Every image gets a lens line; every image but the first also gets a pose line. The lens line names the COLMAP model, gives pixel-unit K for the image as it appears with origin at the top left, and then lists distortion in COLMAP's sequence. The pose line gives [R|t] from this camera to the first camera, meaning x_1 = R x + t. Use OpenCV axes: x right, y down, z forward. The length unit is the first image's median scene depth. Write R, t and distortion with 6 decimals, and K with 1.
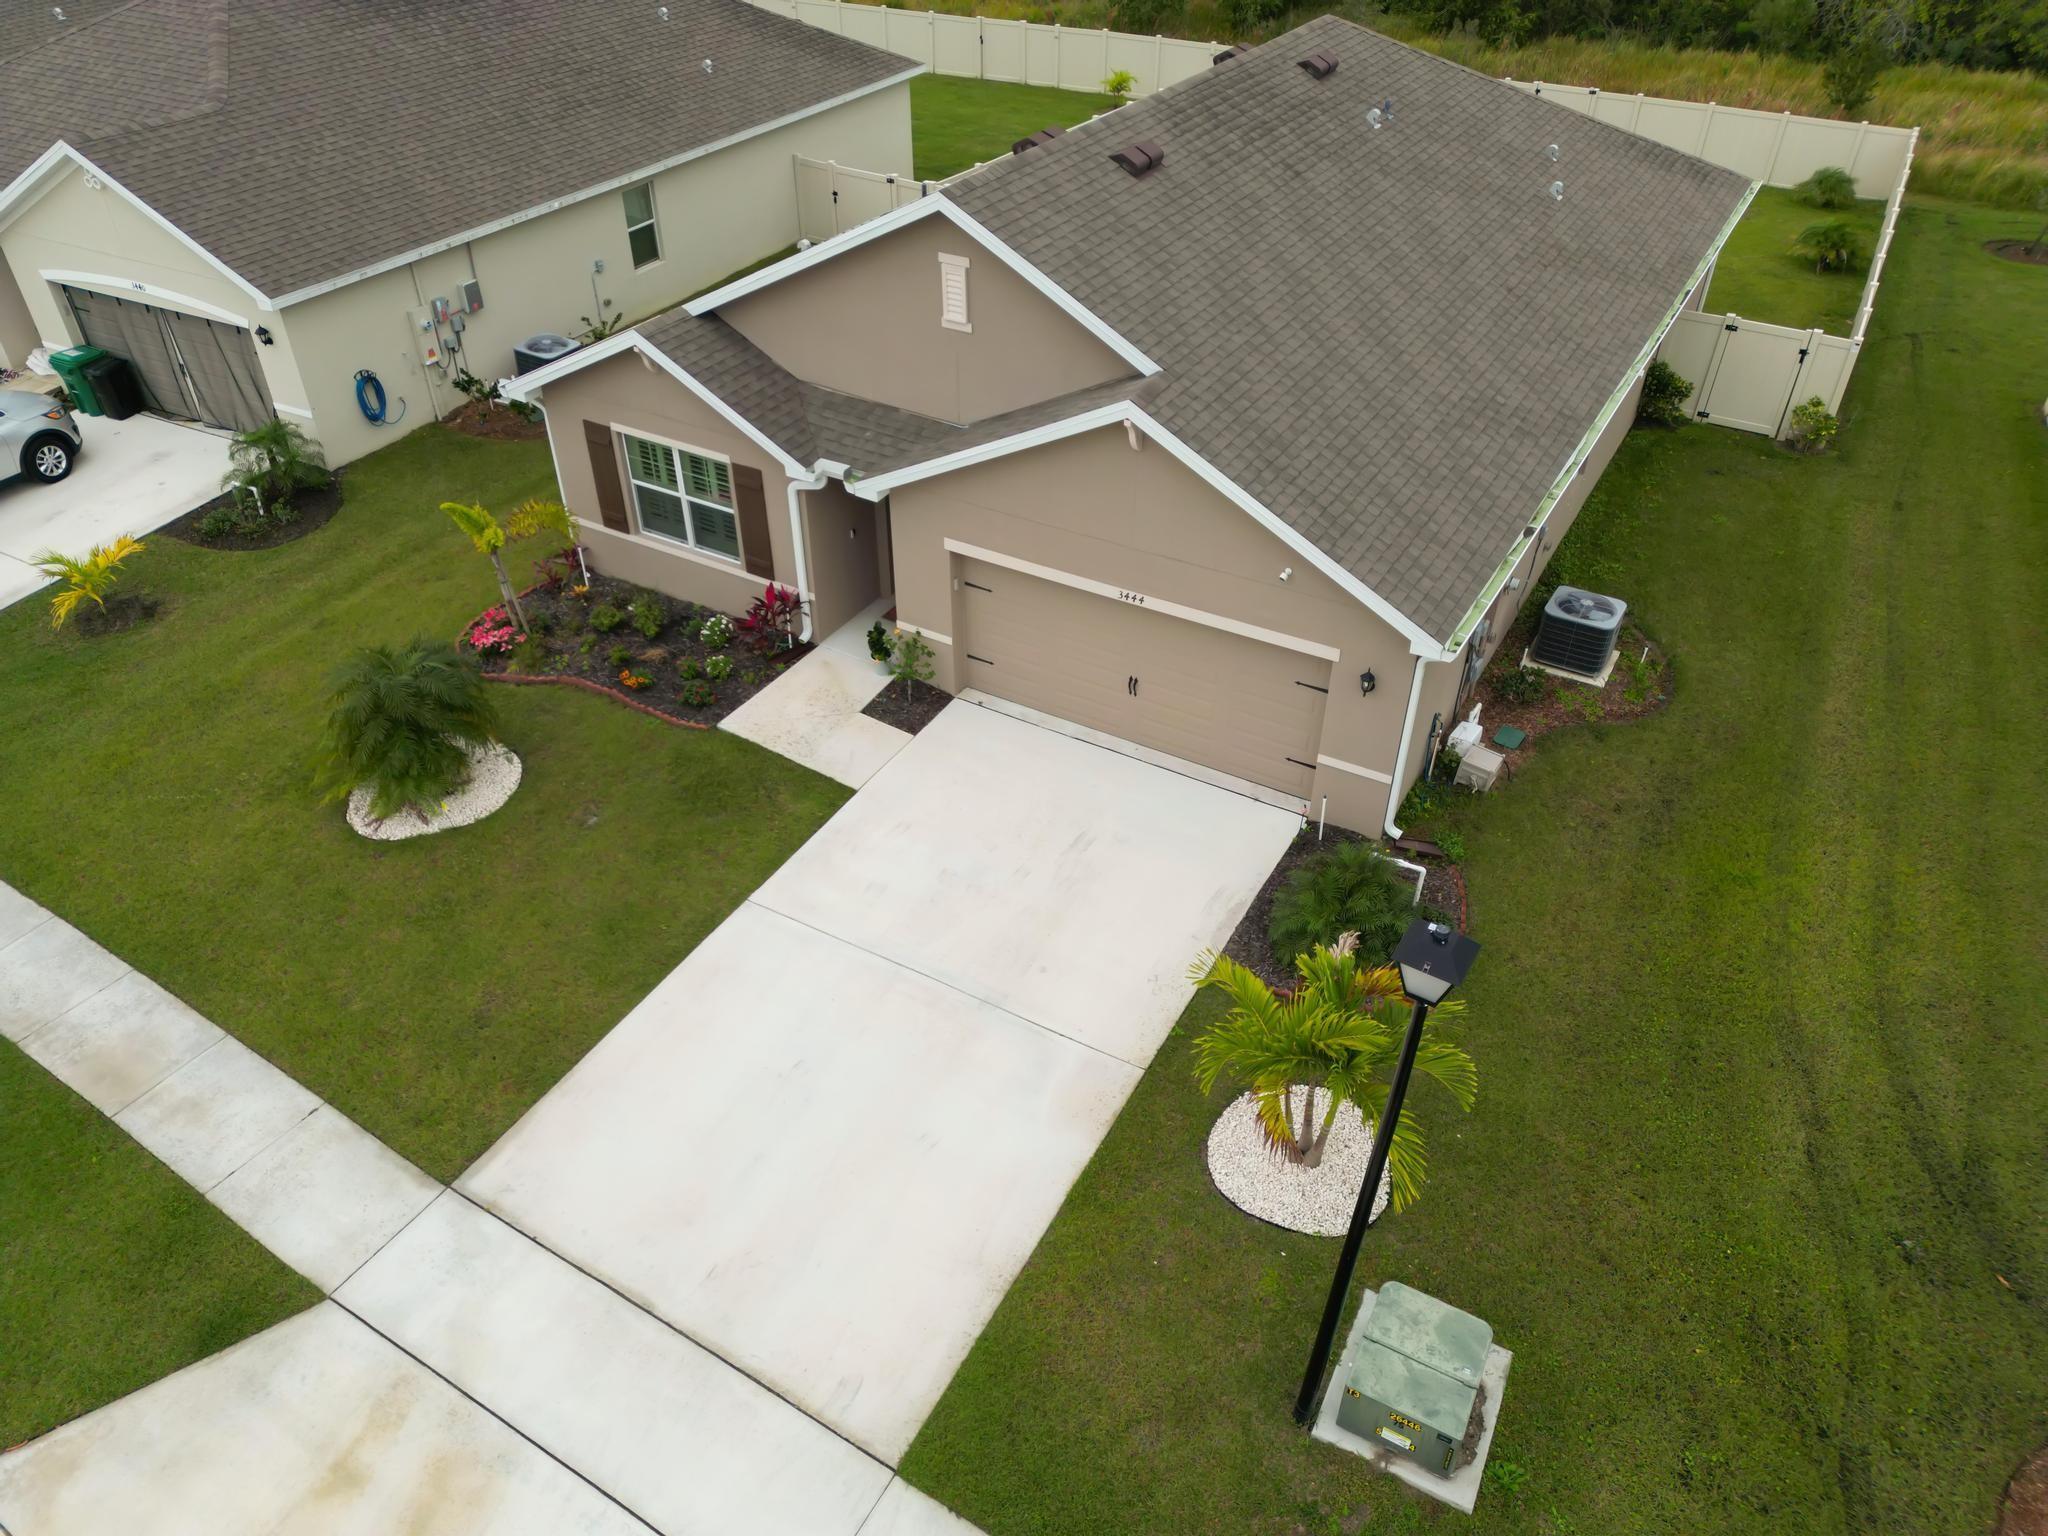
lens RADIAL K [[1424.6, 0, 1025.9], [0, 1424.6, 766.7], [0, 0, 1]] dist [0.062125, -0.048420]
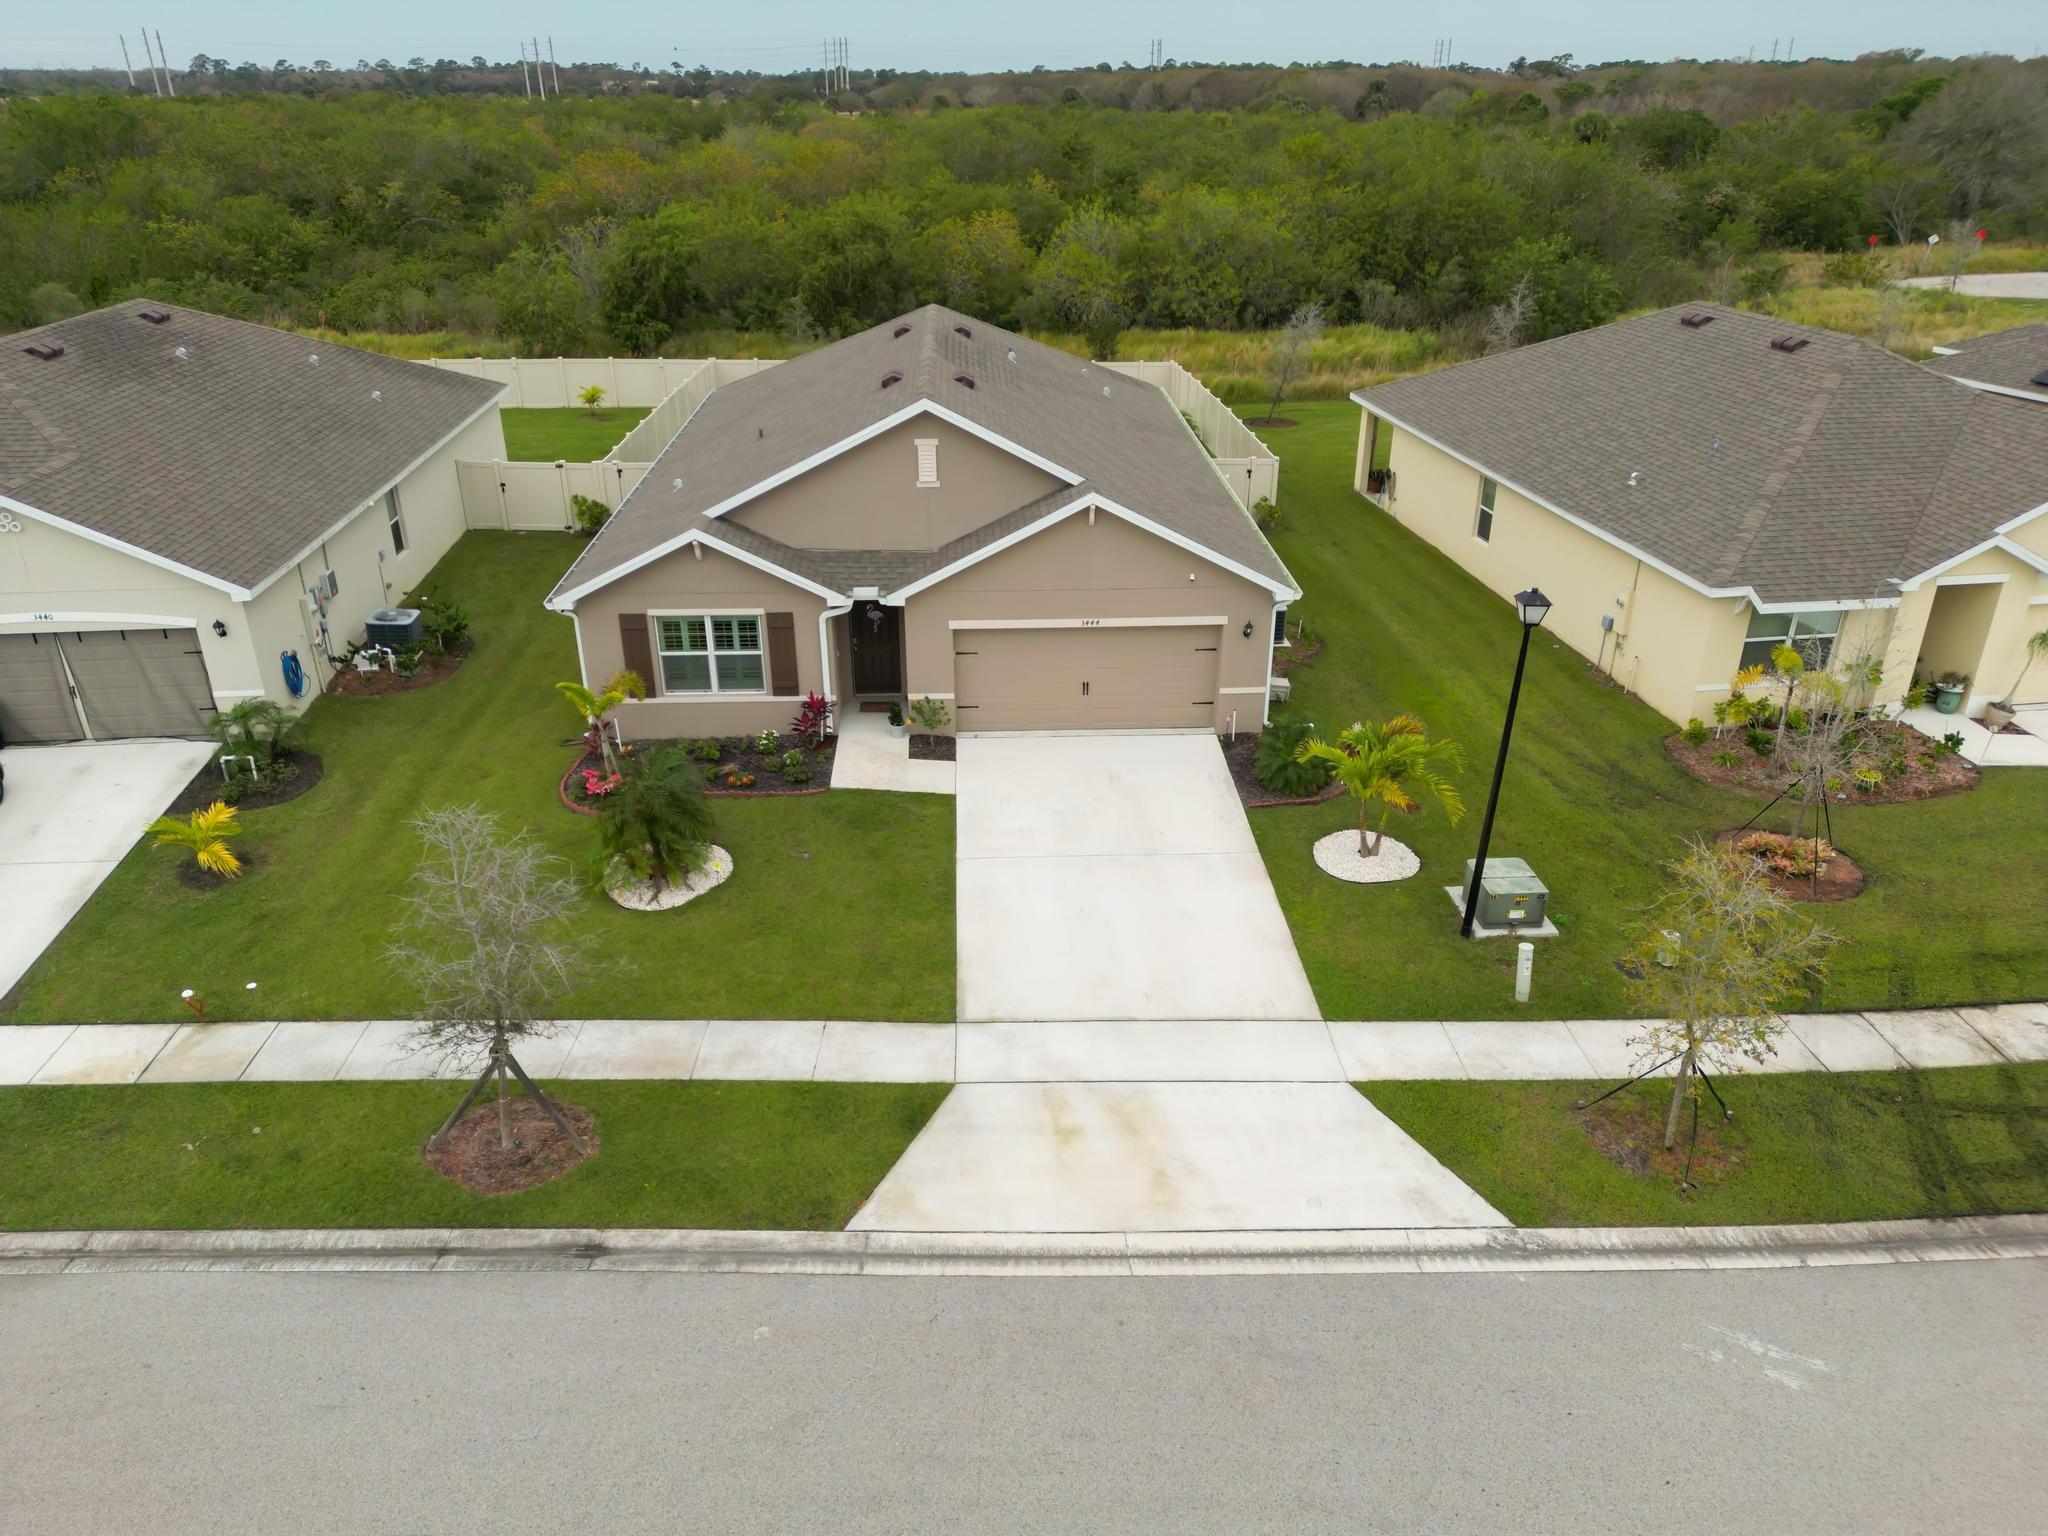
lens RADIAL K [[1424.6, 0, 1021.4], [0, 1424.6, 765.7], [0, 0, 1]] dist [0.062125, -0.048420]
pose [[0.841518, -0.233693, 0.487067, -0.712108], [0.327743, 0.937568, -0.116407, 0.168363], [-0.429455, 0.257591, 0.865572, -0.260231]]
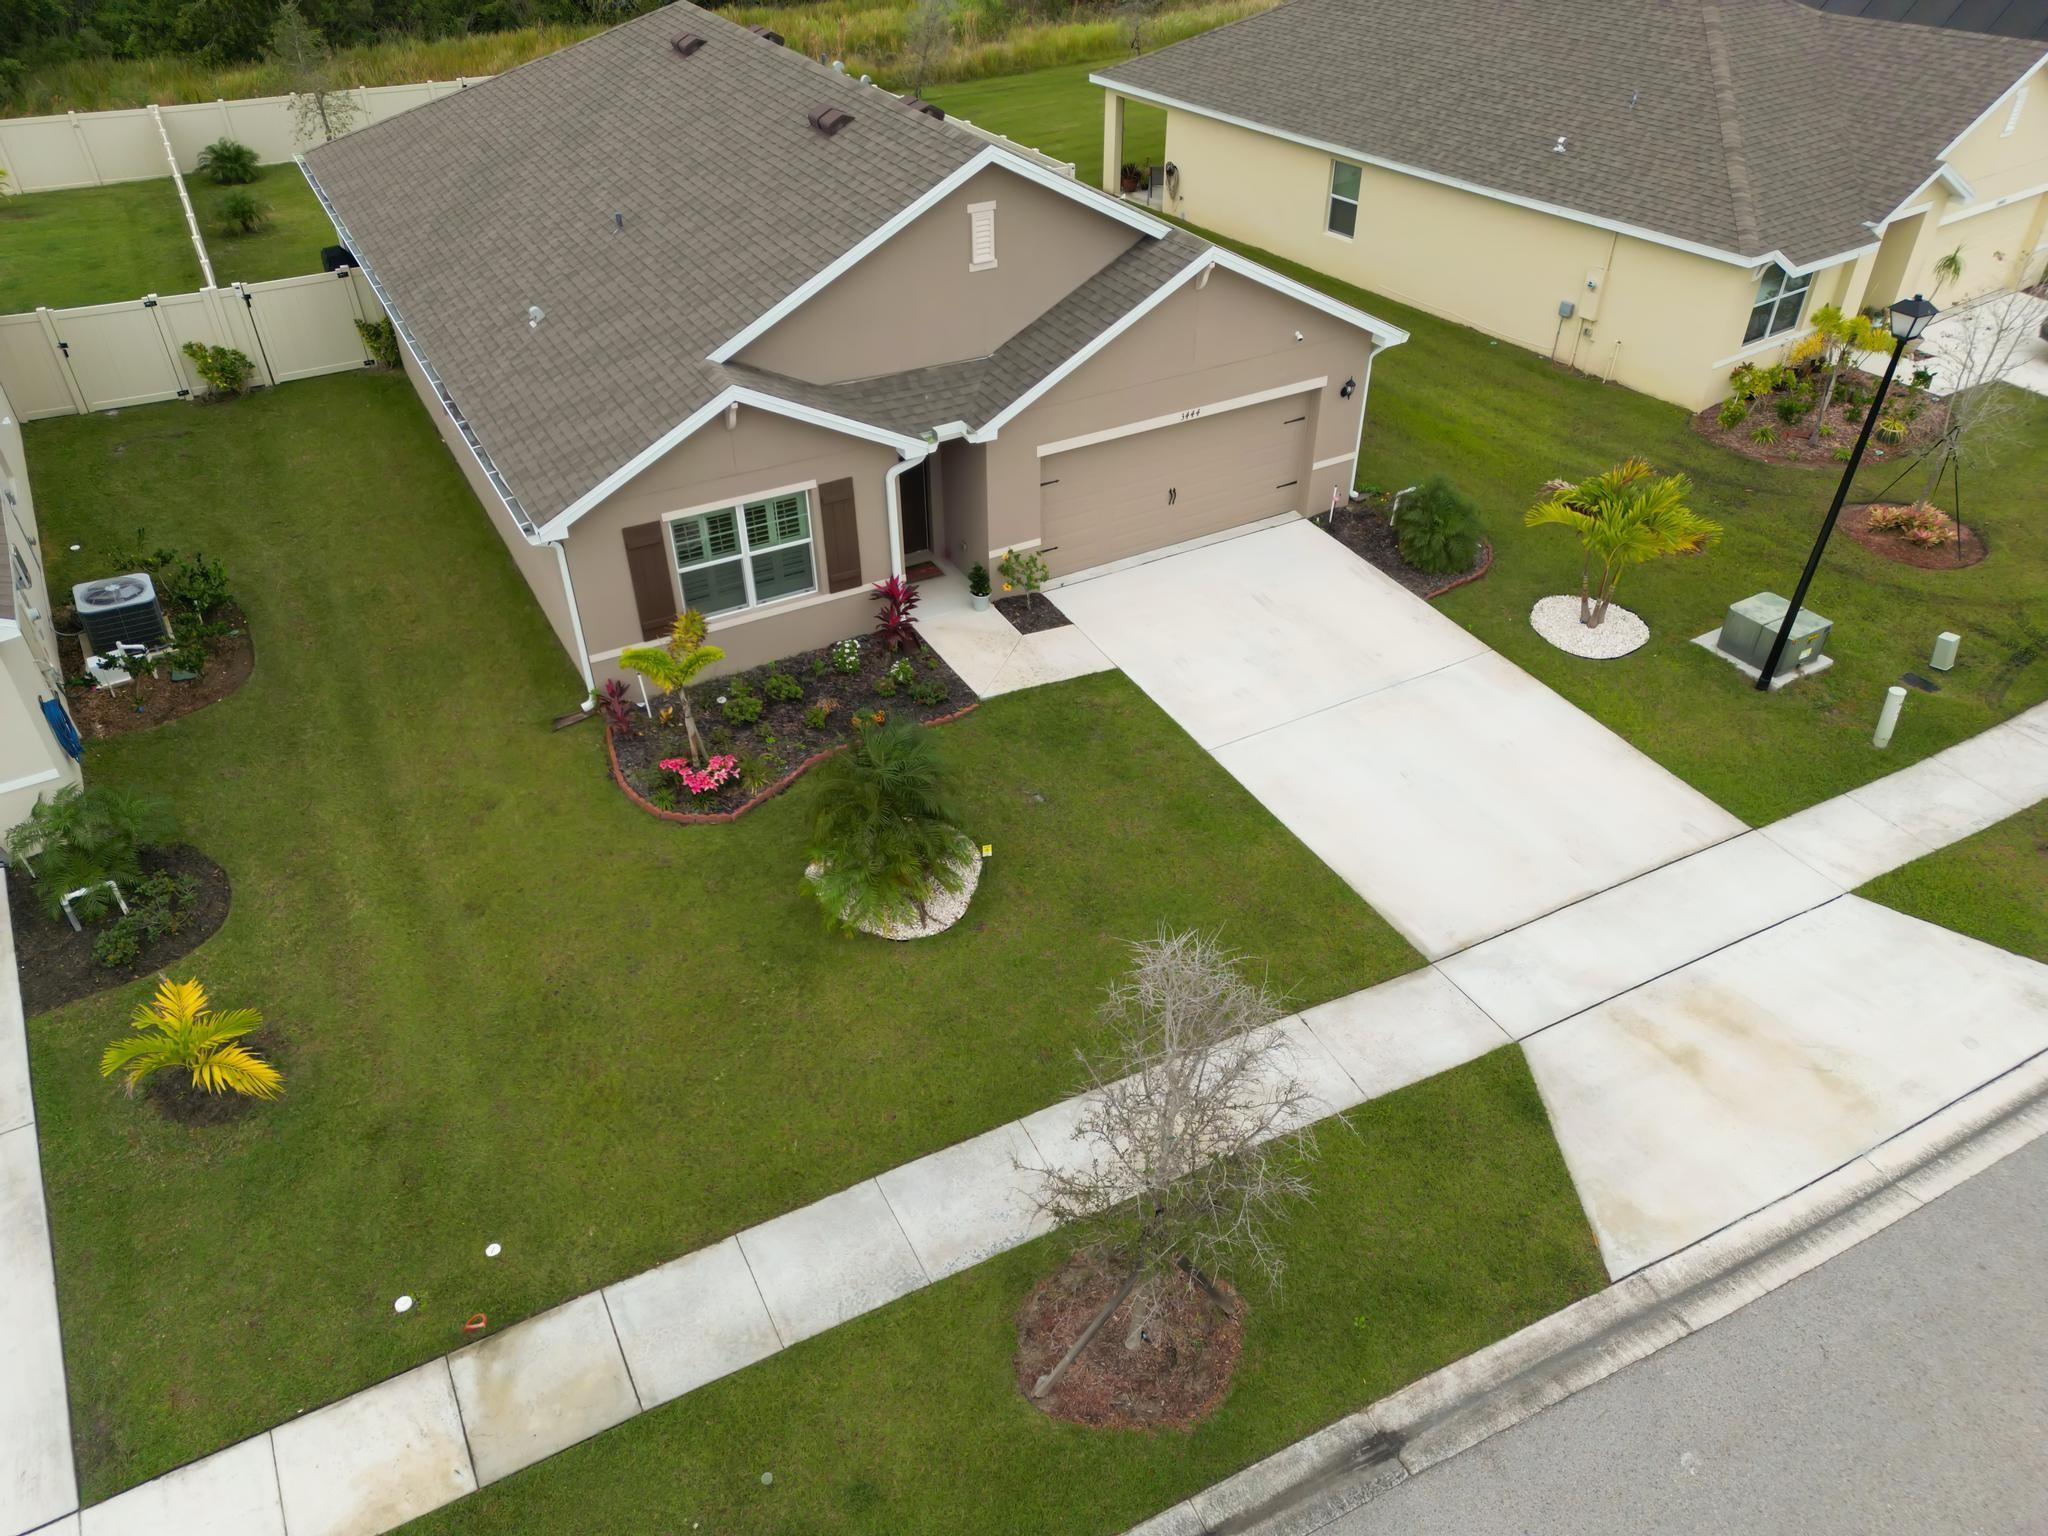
lens RADIAL K [[1424.6, 0, 1017.3], [0, 1424.6, 773.7], [0, 0, 1]] dist [0.062125, -0.048420]
pose [[0.512080, -0.519806, 0.683795, -0.933695], [0.522844, 0.820253, 0.231990, -0.208883], [-0.681474, 0.238721, 0.691813, 0.268500]]
